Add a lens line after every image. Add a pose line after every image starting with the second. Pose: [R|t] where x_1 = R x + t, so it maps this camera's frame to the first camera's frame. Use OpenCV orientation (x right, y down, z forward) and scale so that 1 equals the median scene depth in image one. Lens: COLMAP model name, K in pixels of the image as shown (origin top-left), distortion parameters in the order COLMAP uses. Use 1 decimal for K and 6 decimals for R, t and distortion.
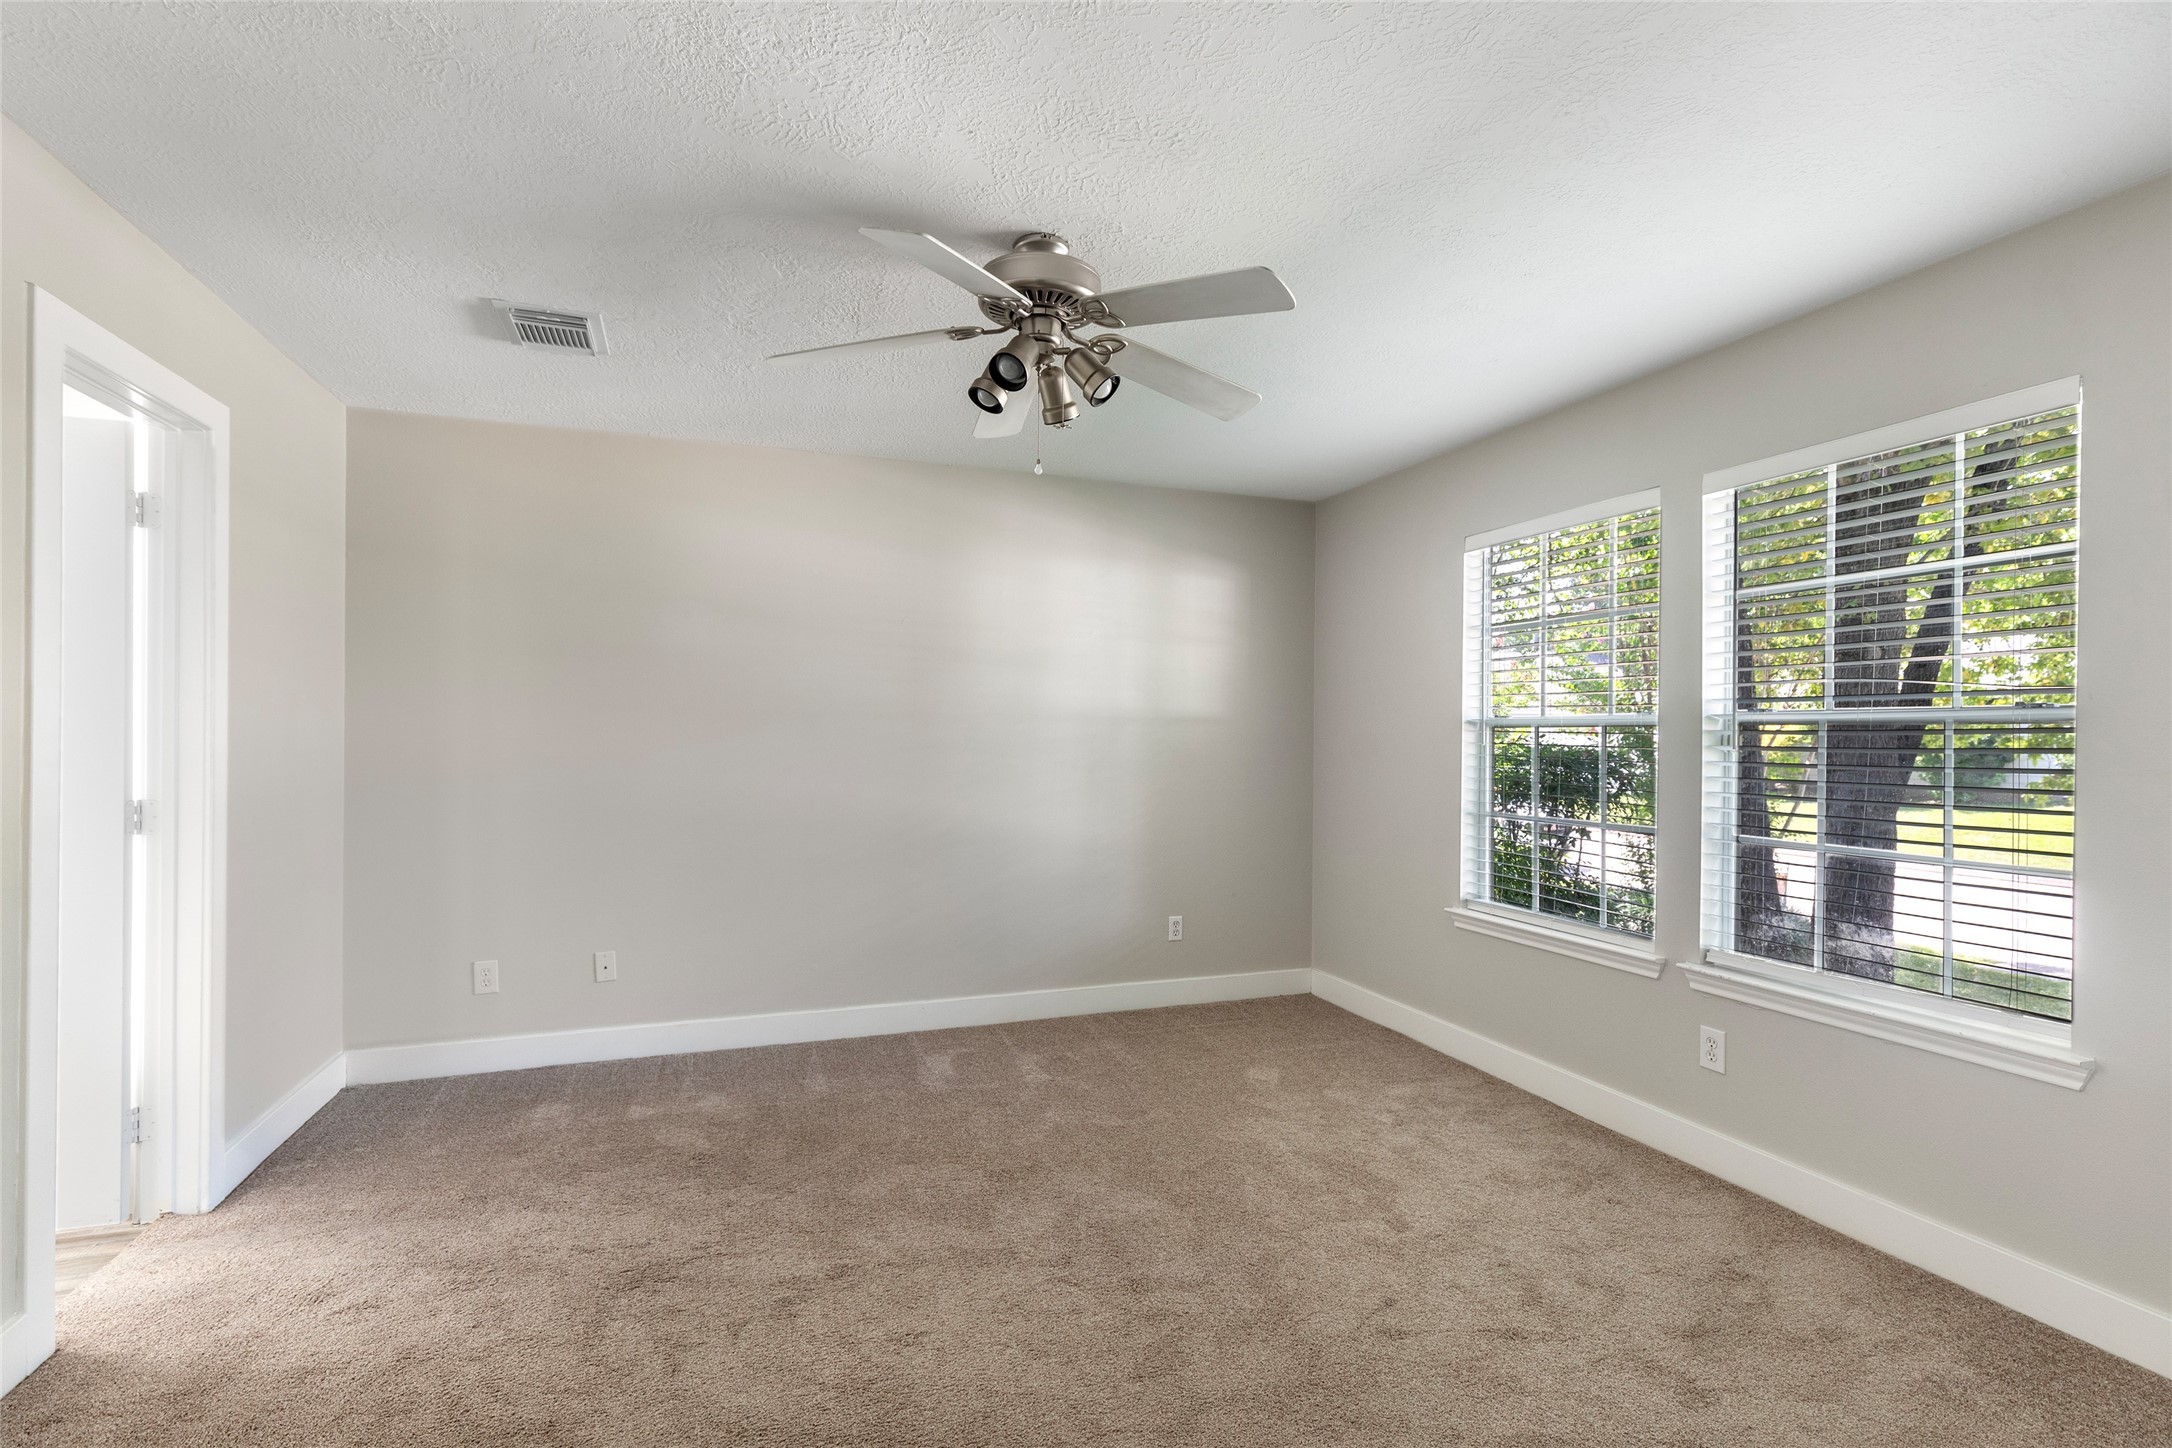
lens RADIAL K [[1004.6, 0, 1086.1], [0, 1004.6, 739.7], [0, 0, 1]] dist [0.014618, -0.004765]
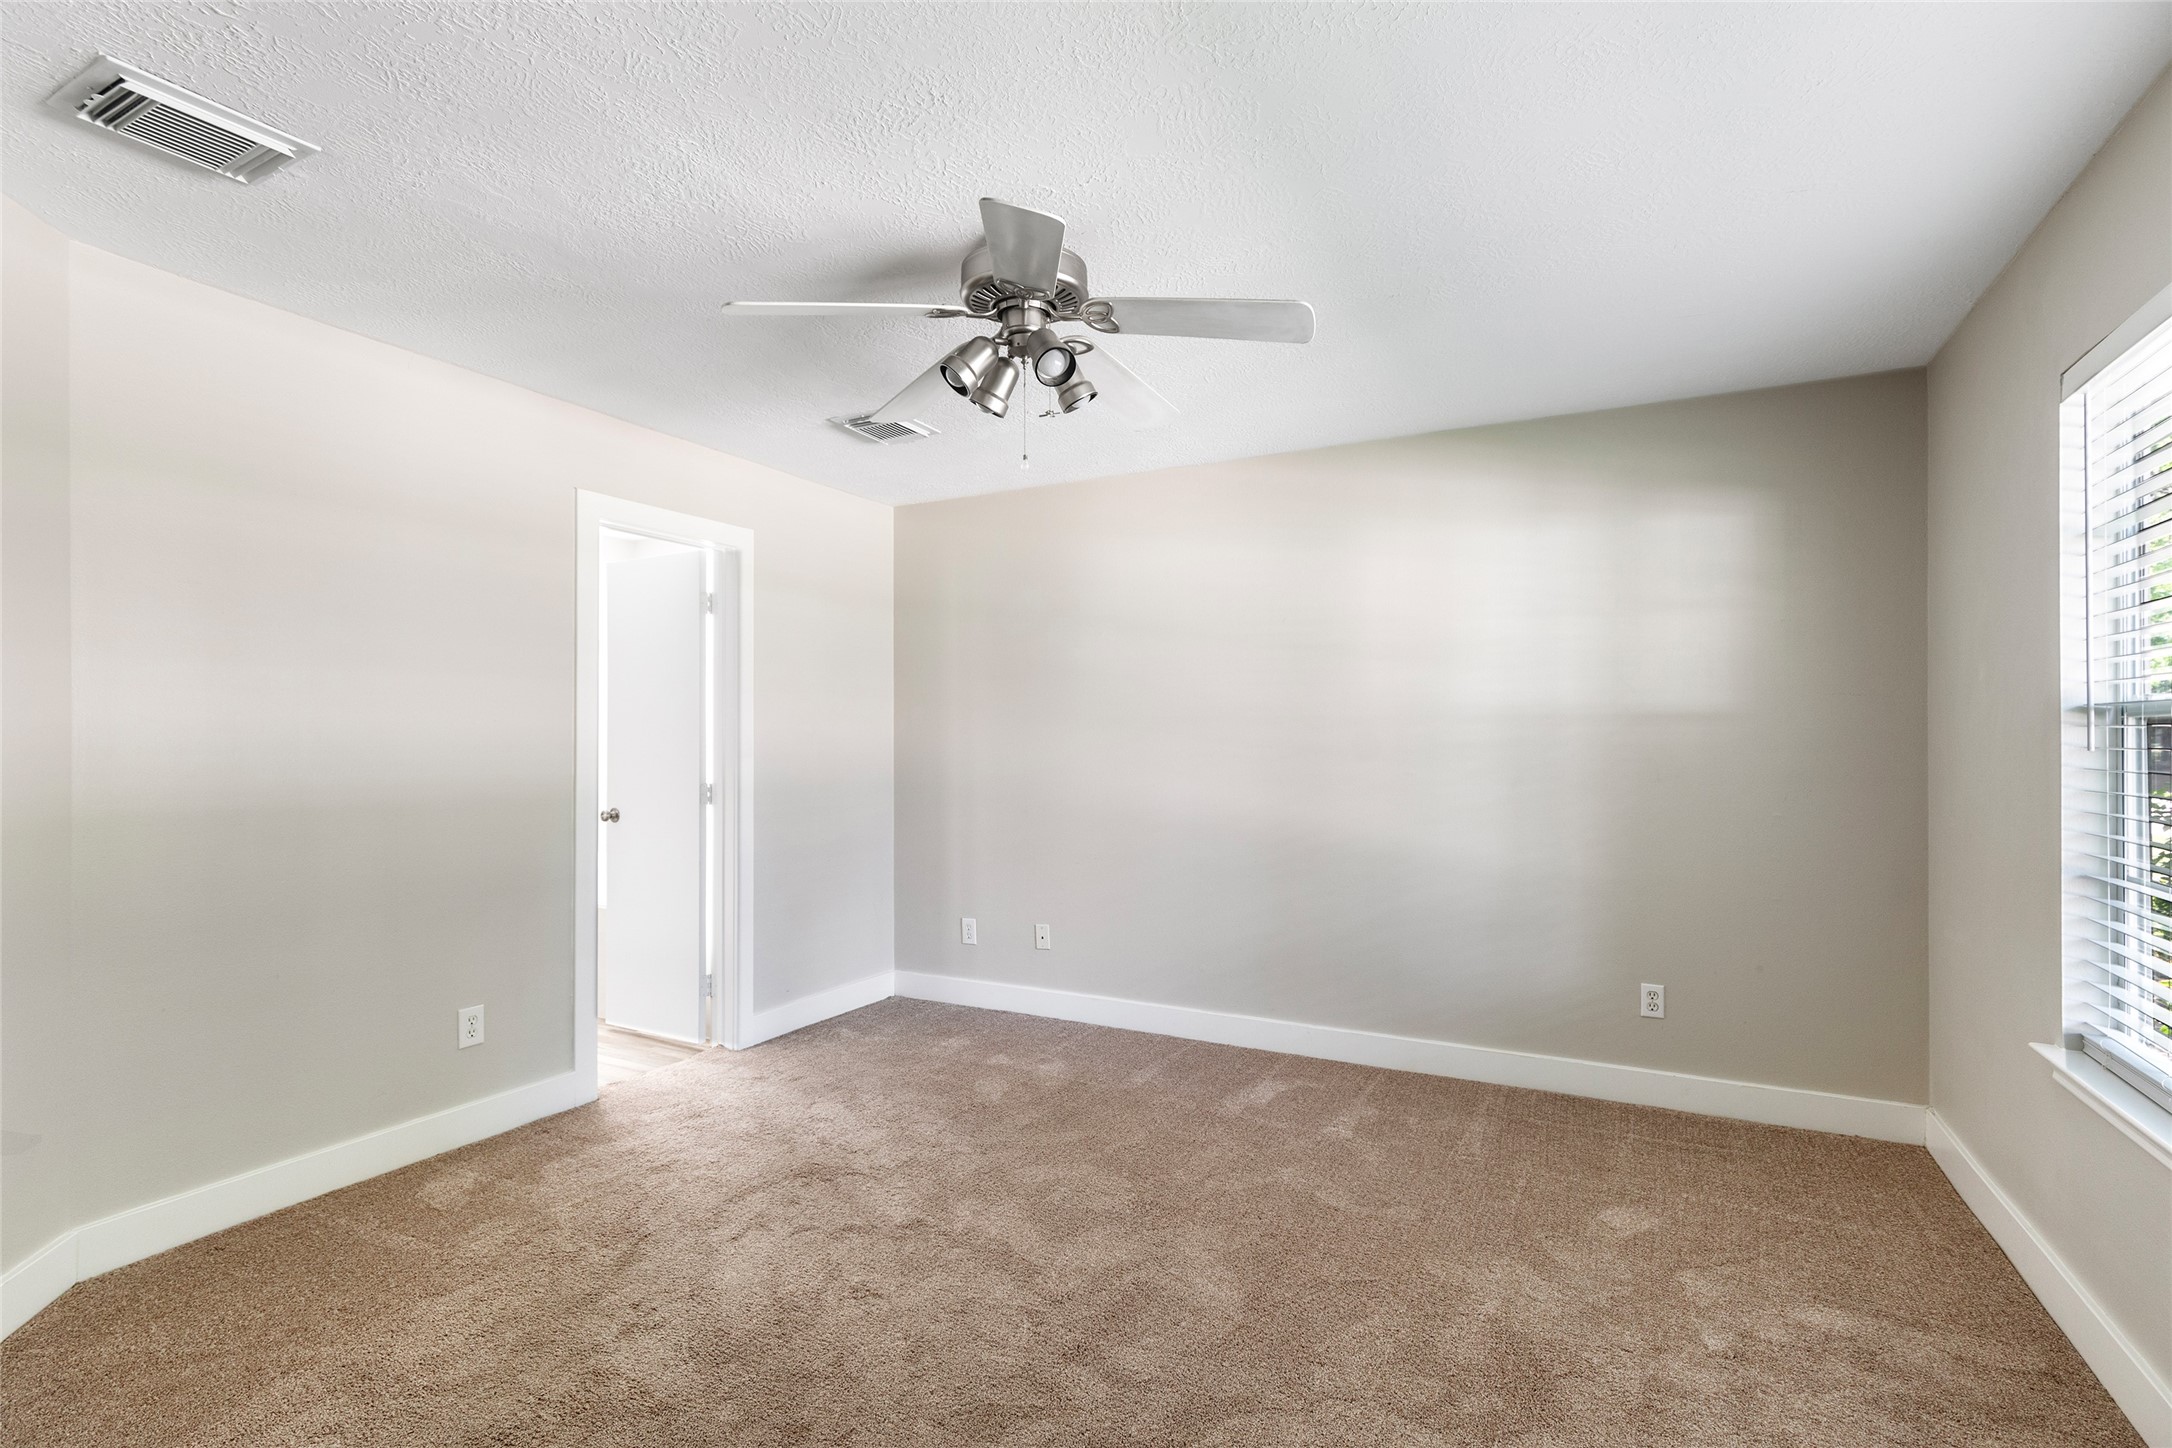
lens RADIAL K [[1004.6, 0, 1086.1], [0, 1004.6, 739.7], [0, 0, 1]] dist [0.014618, -0.004765]
pose [[0.676914, -0.006331, -0.736035, 0.488976], [0.001450, 0.999973, -0.007268, 0.001822], [0.736061, 0.003852, 0.676905, 0.268904]]
